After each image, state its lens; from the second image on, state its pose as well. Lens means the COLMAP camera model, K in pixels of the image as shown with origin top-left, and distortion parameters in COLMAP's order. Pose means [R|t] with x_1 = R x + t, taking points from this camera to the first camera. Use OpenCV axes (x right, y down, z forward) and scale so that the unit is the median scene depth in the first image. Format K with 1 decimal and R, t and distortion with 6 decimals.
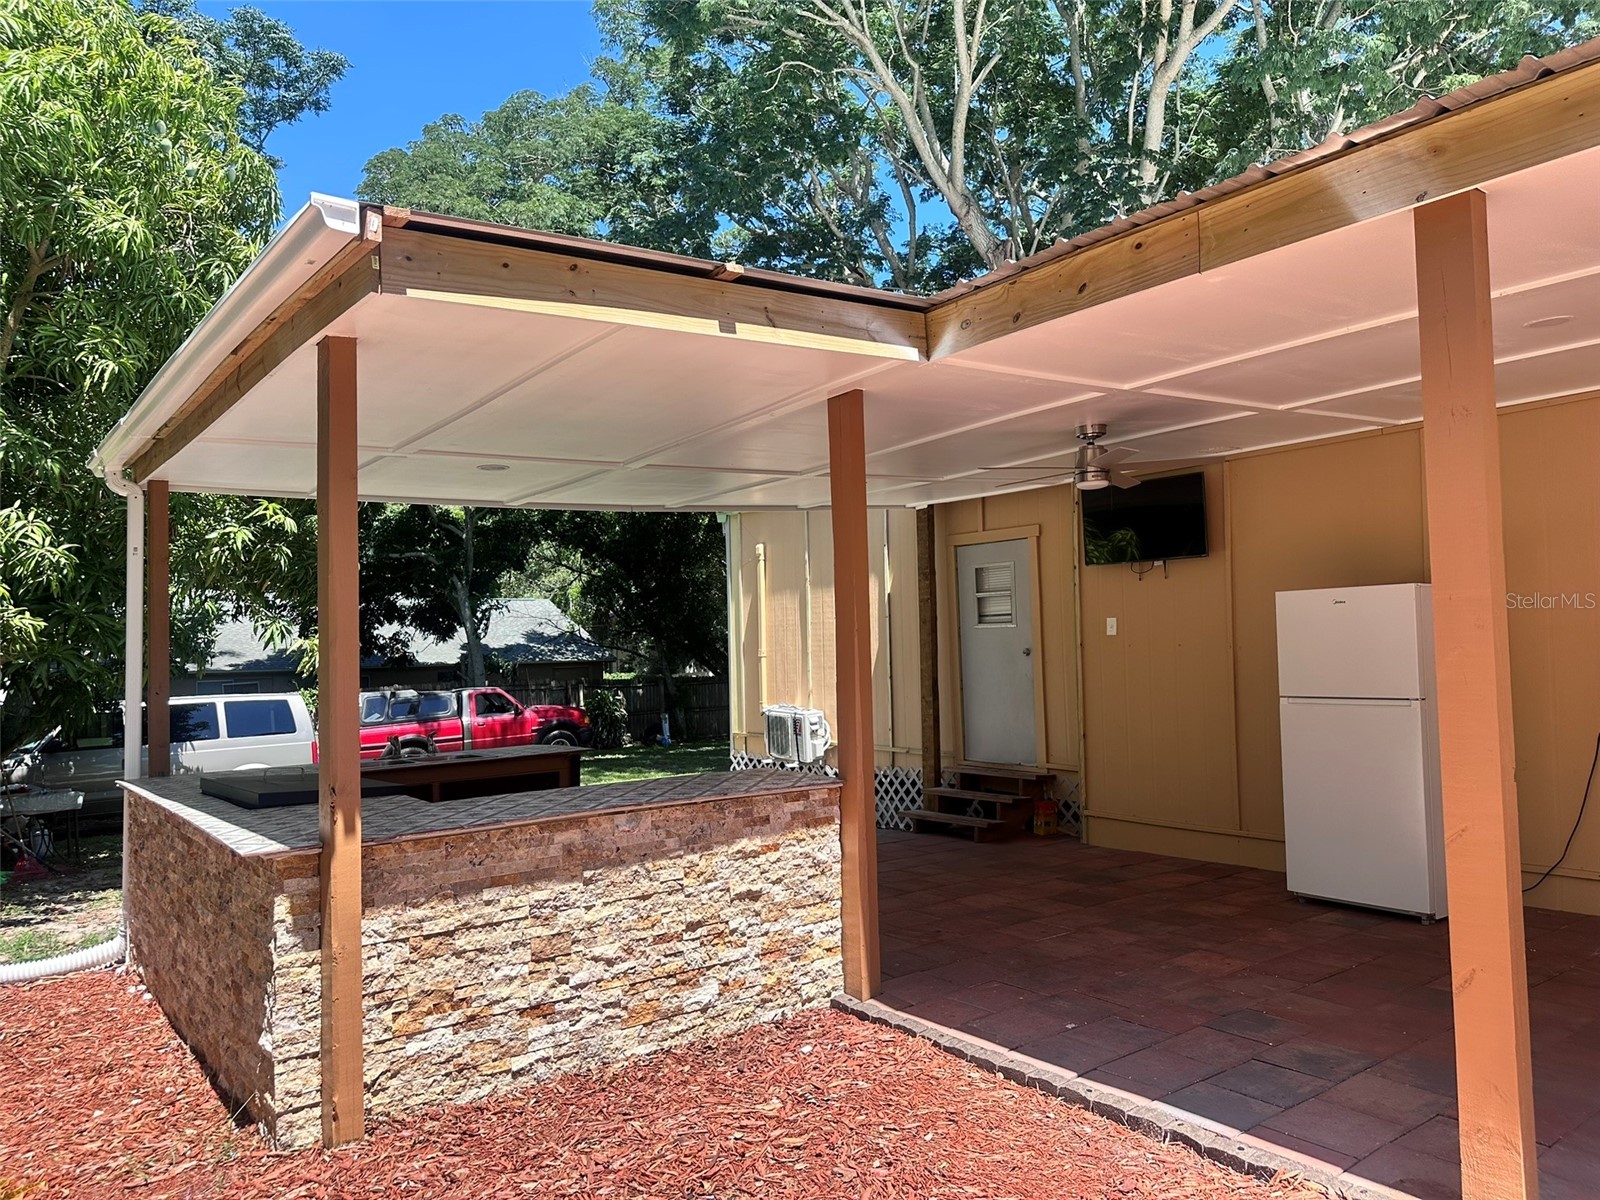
lens RADIAL K [[1120.9, 0, 800.0], [0, 1120.9, 600.0], [0, 0, 1]] dist [0.134110, -0.167990]
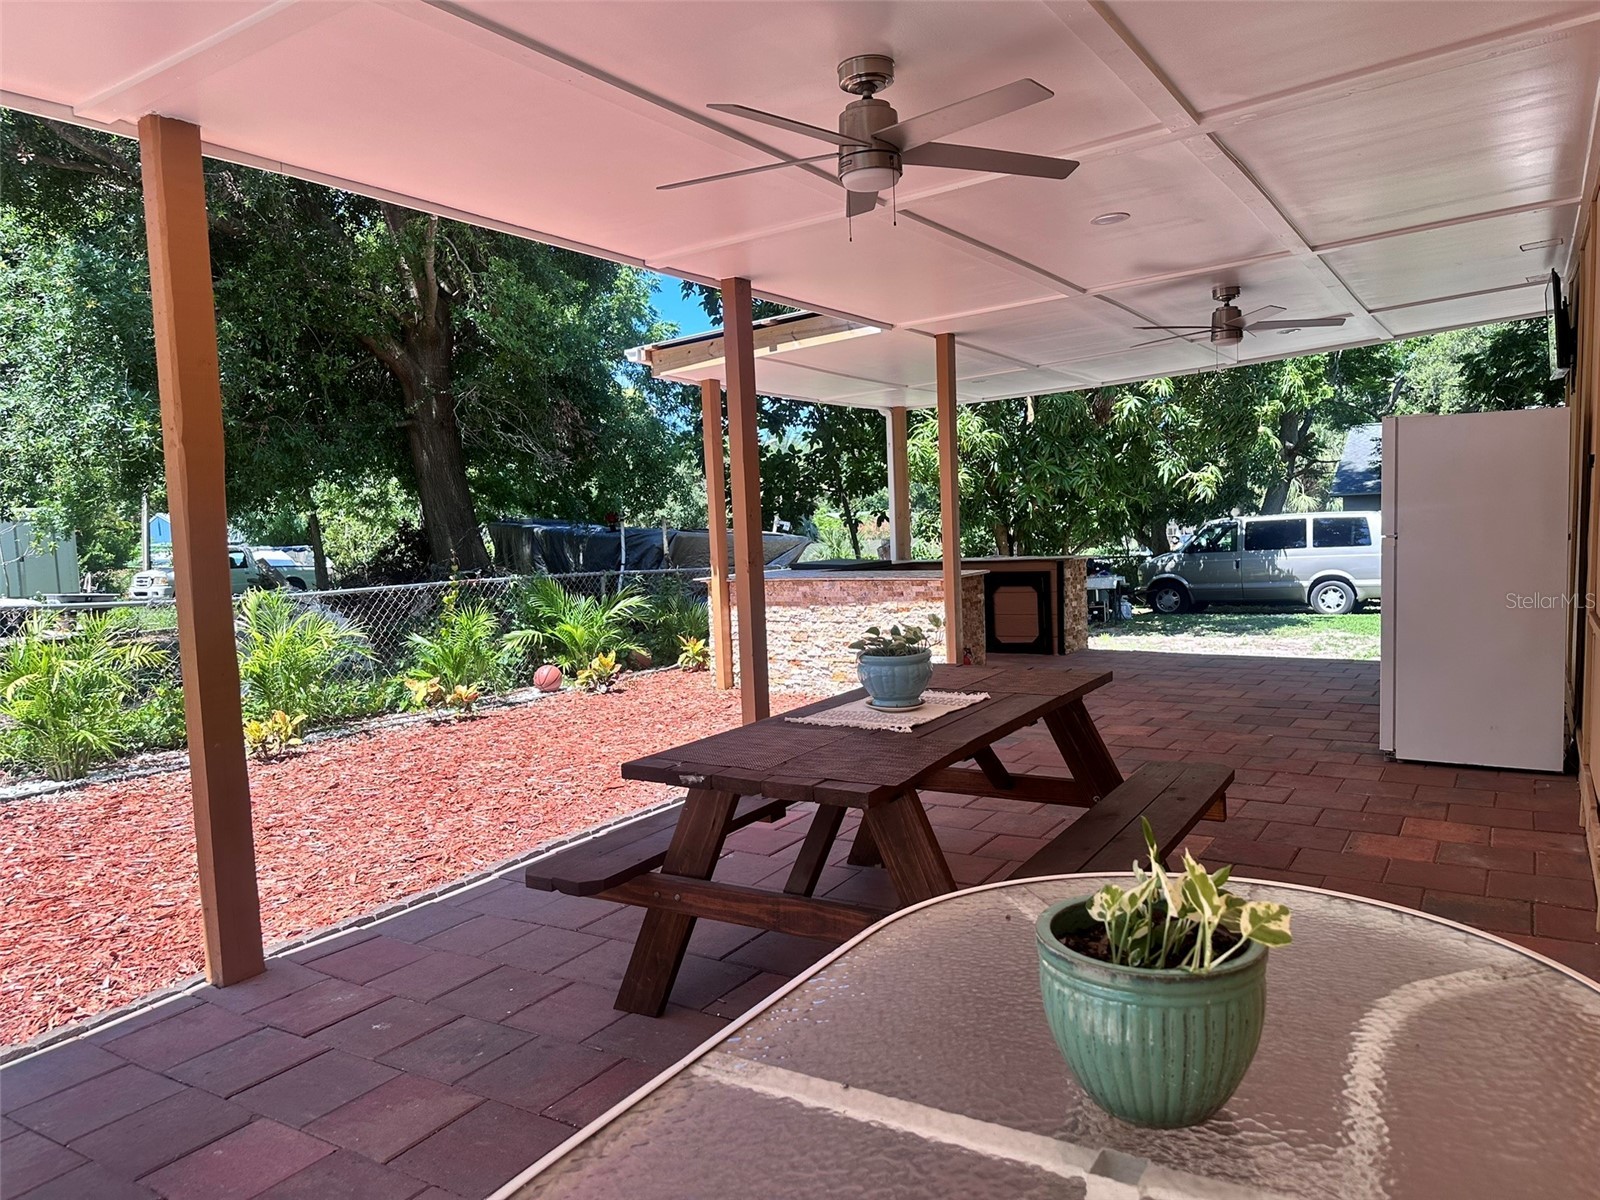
lens RADIAL K [[1120.9, 0, 800.0], [0, 1120.9, 600.0], [0, 0, 1]] dist [0.134110, -0.167990]
pose [[0.352787, 0.085721, -0.931769, 1.072544], [0.077910, 0.989646, 0.120544, -0.016509], [0.932454, -0.115121, 0.342456, 0.156481]]
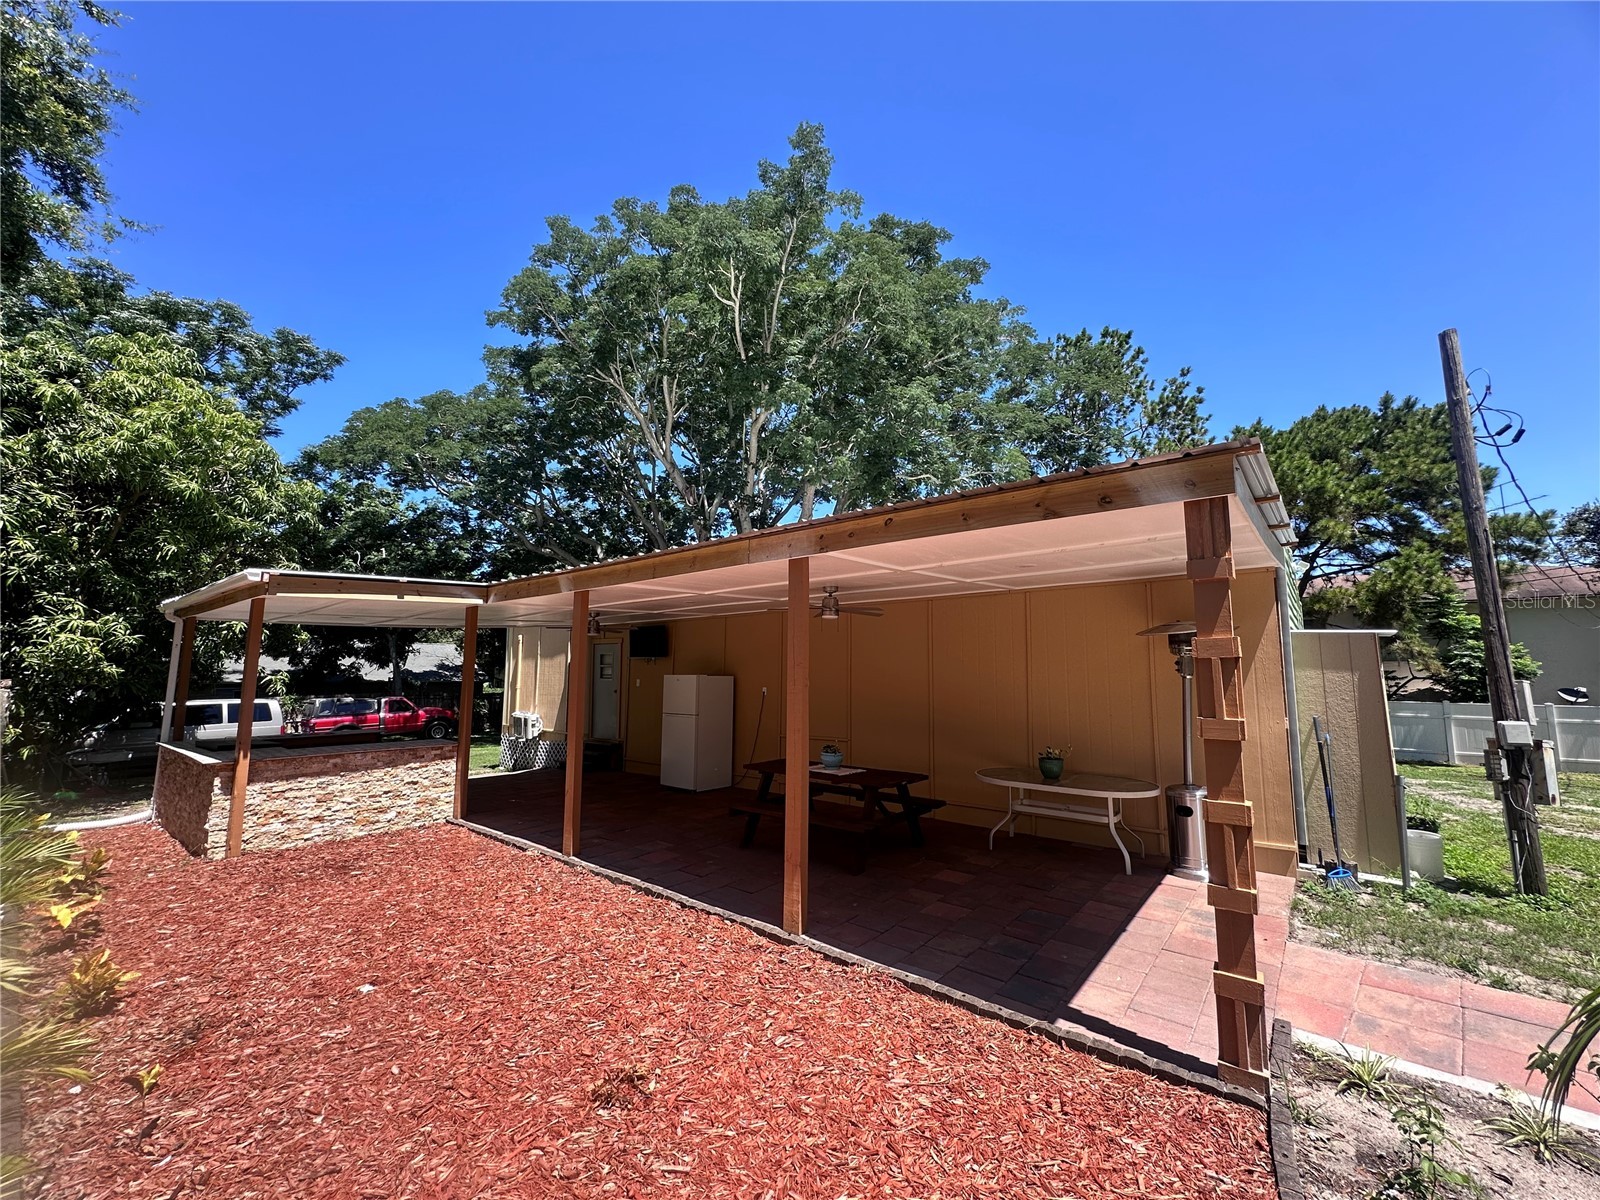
lens RADIAL K [[643.4, 0, 789.1], [0, 643.4, 601.8], [0, 0, 1]] dist [0.002573, 0.004432]
pose [[0.972714, 0.053520, 0.225751, 0.328290], [-0.037330, 0.996455, -0.075389, -0.073177], [-0.228985, 0.064904, 0.971264, -0.562705]]
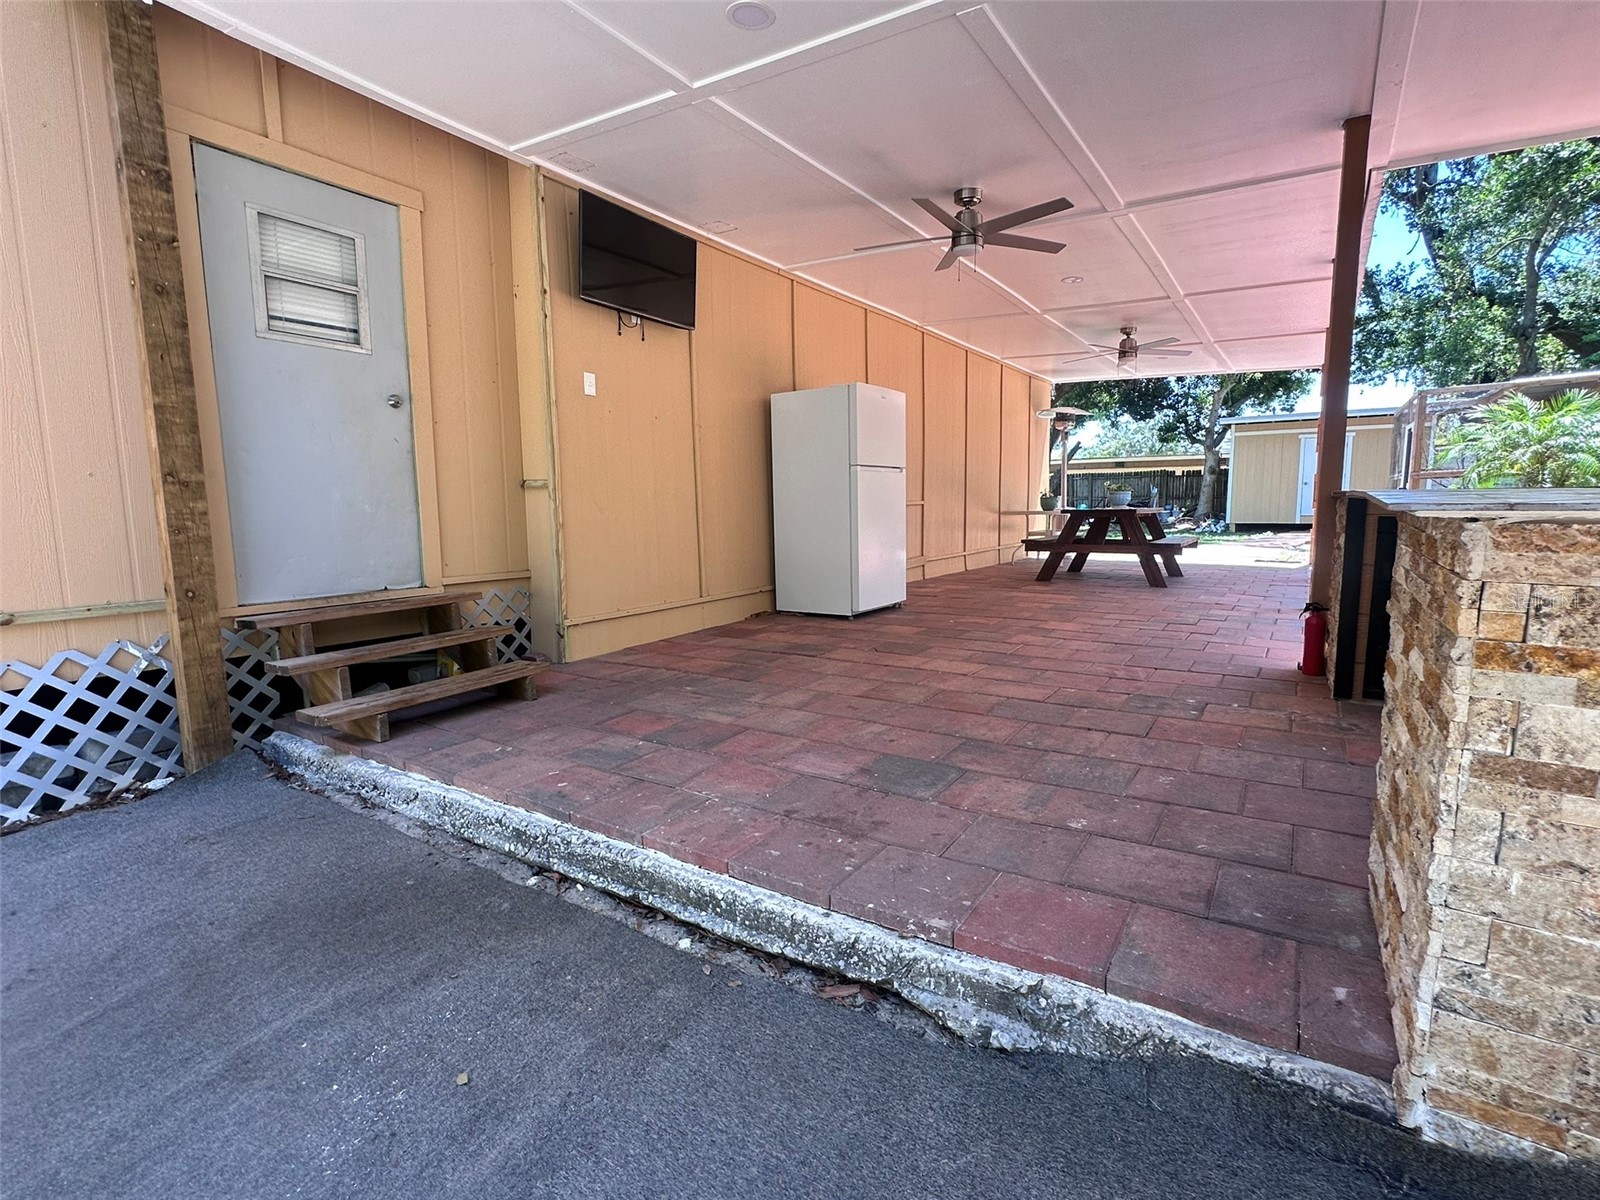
lens RADIAL K [[770.3, 0, 800.0], [0, 770.3, 600.0], [0, 0, 1]] dist [-0.001832, -0.000500]
pose [[-0.340452, -0.096729, 0.935273, -0.363765], [-0.027185, 0.995291, 0.093041, 0.146915], [-0.939869, 0.006250, -0.341478, 1.277777]]
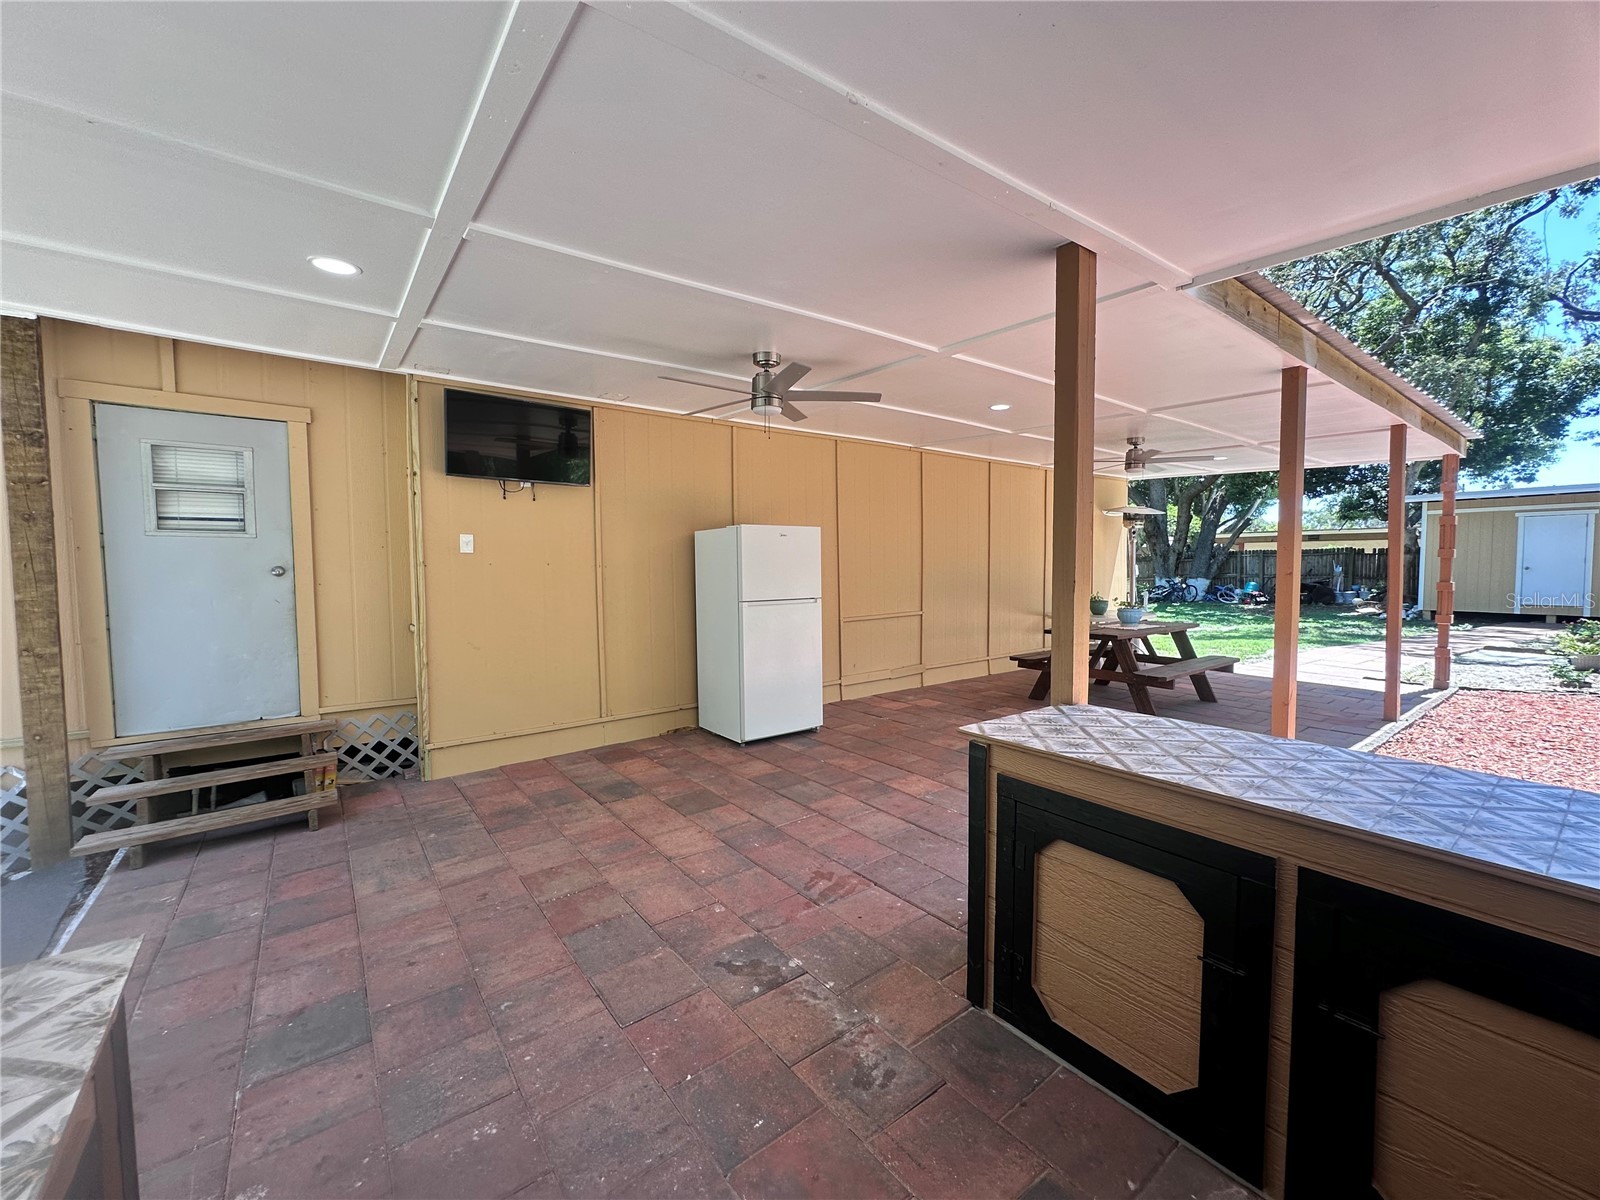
lens RADIAL K [[642.3, 0, 806.5], [0, 642.3, 595.0], [0, 0, 1]] dist [-0.002233, -0.000244]
pose [[-0.013992, -0.032755, 0.999365, -0.326138], [-0.040915, 0.998645, 0.032158, 0.045542], [-0.999065, -0.040439, -0.015313, 0.881128]]
